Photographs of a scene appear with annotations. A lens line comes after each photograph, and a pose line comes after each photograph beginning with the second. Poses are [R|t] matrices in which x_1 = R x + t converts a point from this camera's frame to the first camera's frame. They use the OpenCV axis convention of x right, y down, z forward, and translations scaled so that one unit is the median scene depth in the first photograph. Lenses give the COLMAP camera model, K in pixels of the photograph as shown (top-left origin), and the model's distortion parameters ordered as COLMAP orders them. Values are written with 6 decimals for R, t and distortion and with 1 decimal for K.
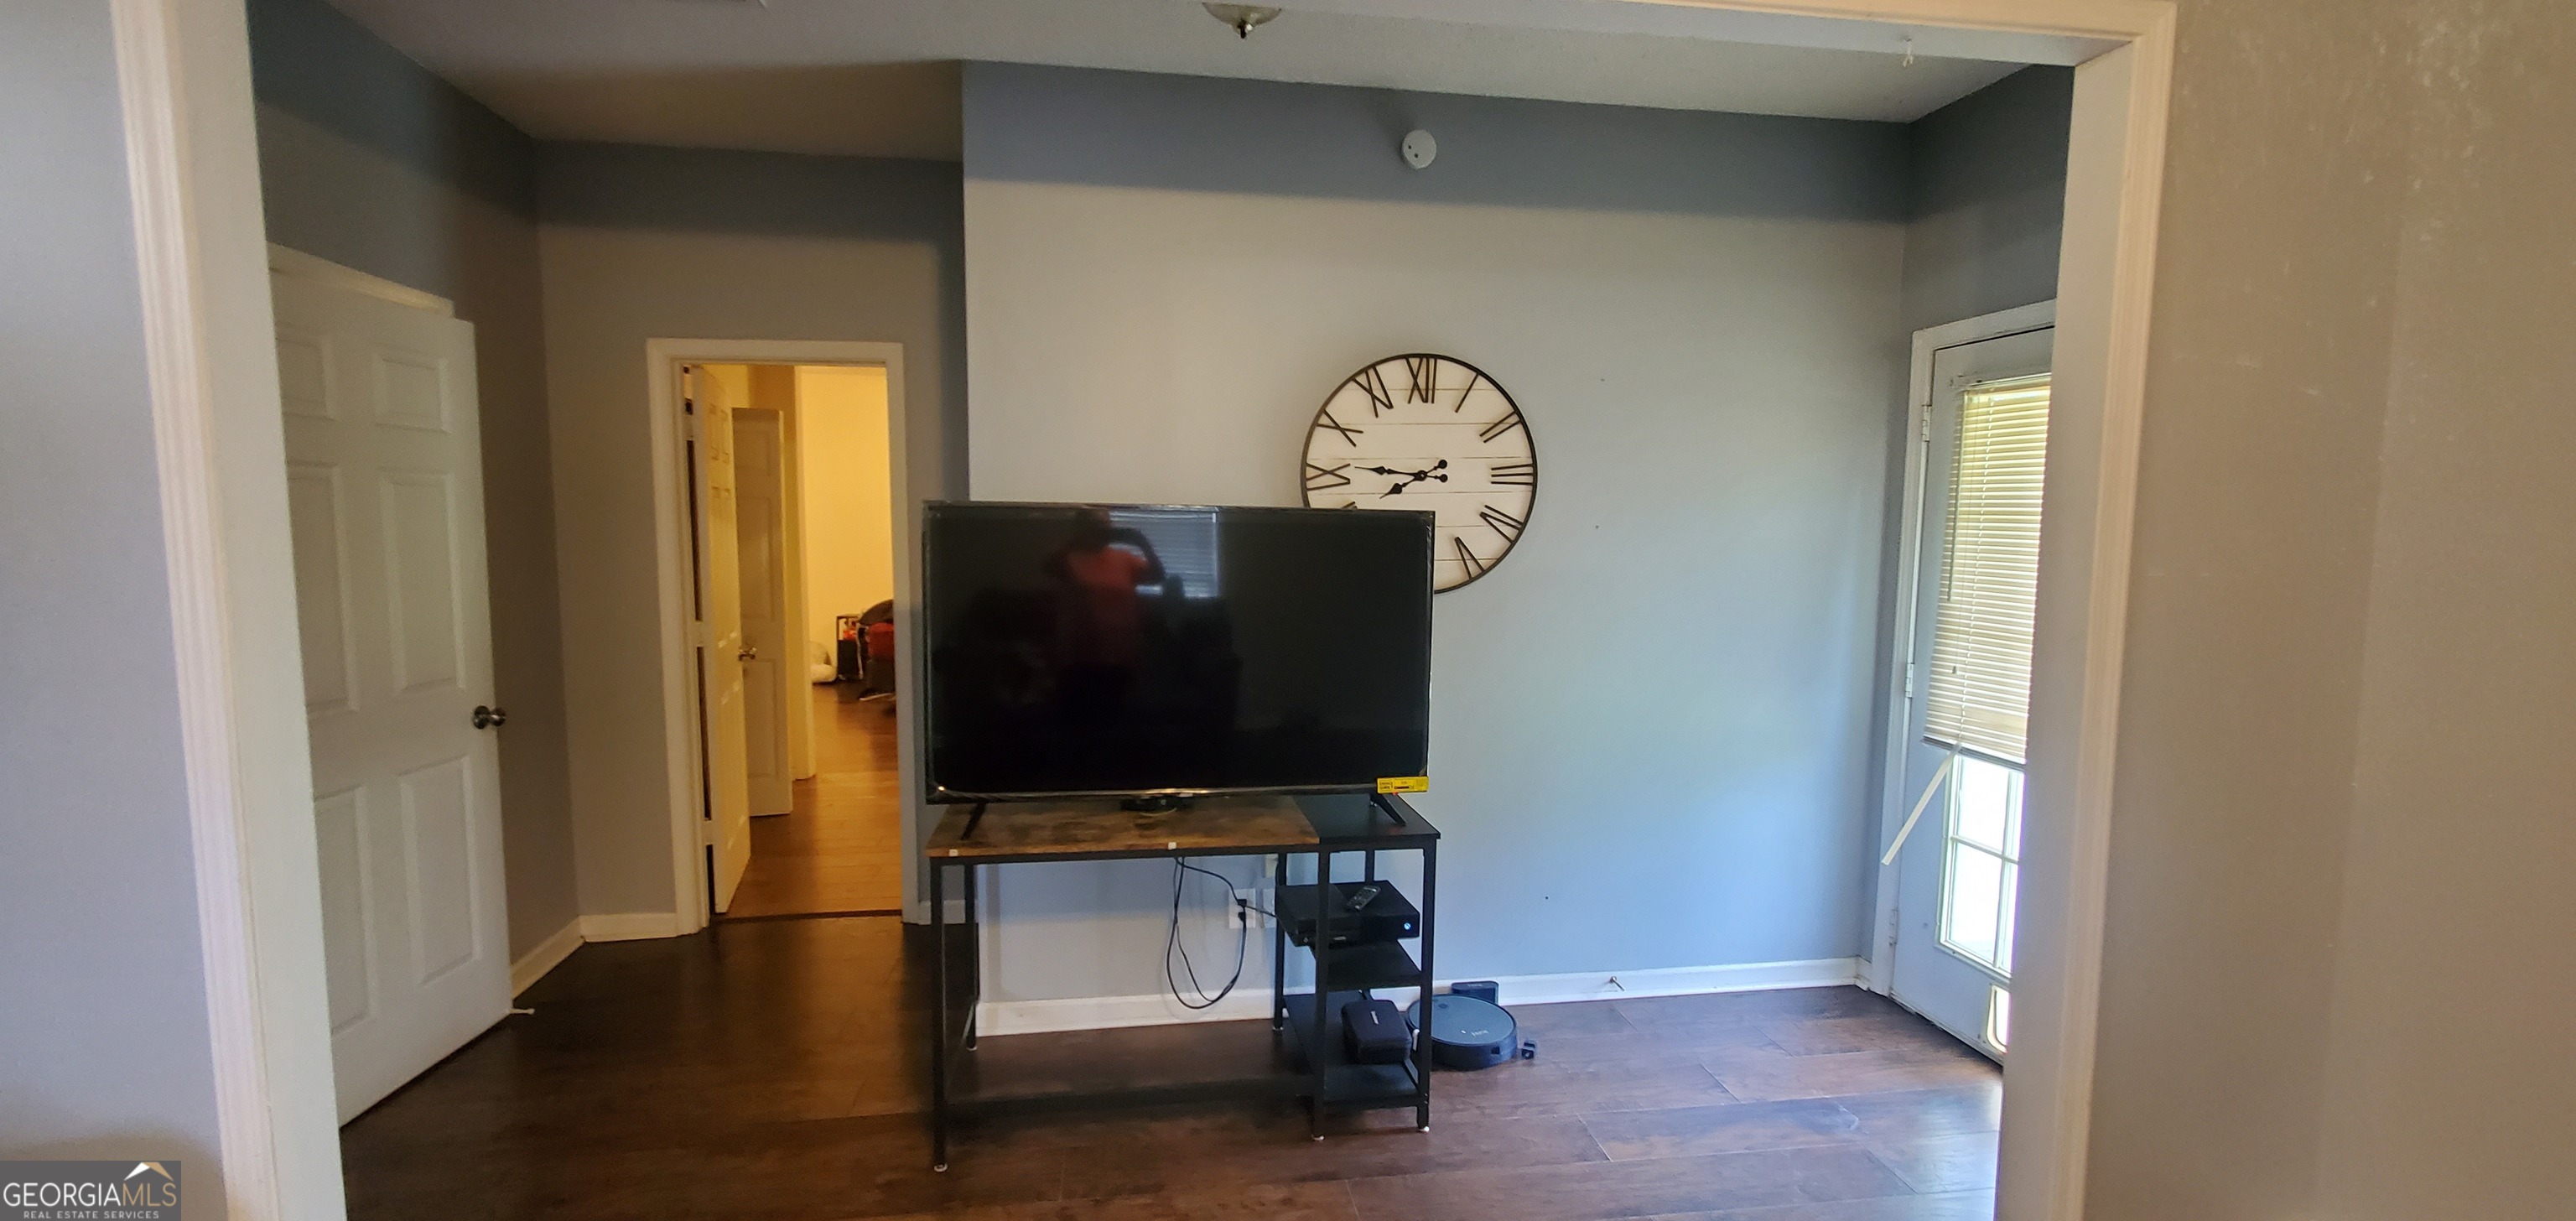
lens RADIAL K [[1028.7, 0, 1241.1], [0, 1028.7, 611.3], [0, 0, 1]] dist [-0.012844, 0.000026]
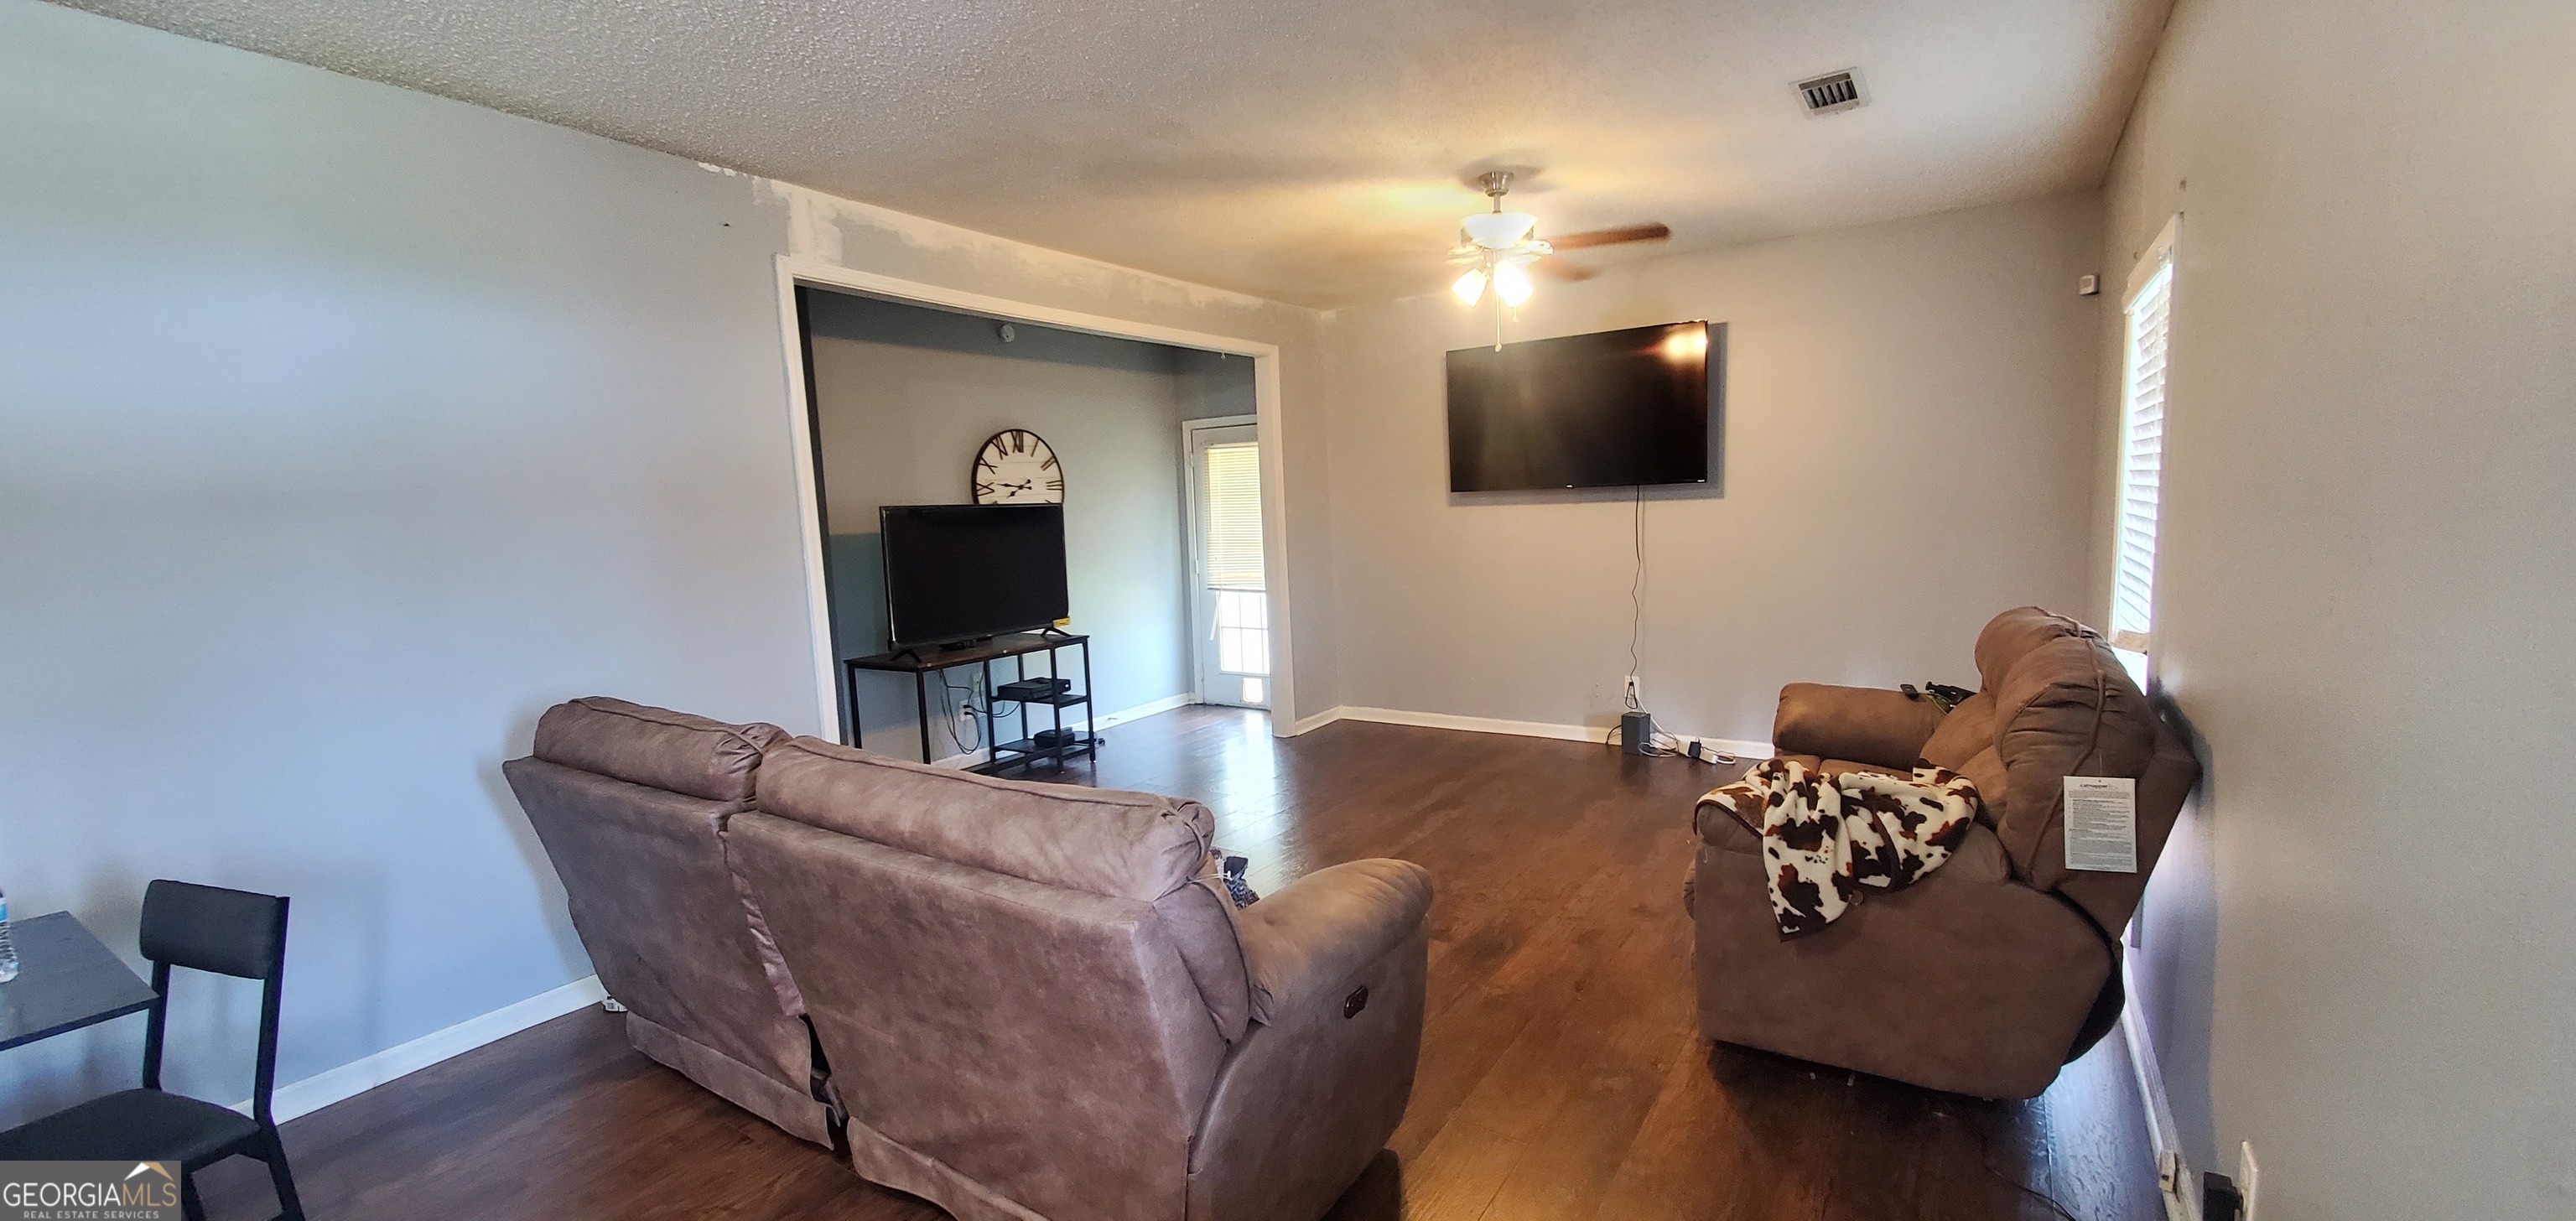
lens RADIAL K [[1034.4, 0, 1280.4], [0, 1034.4, 614.9], [0, 0, 1]] dist [-0.000838, 0.000537]
pose [[0.658898, -0.118101, 0.742903, -1.083212], [0.114412, 0.991842, 0.056201, 0.068919], [-0.743480, 0.047966, 0.667035, -0.793977]]
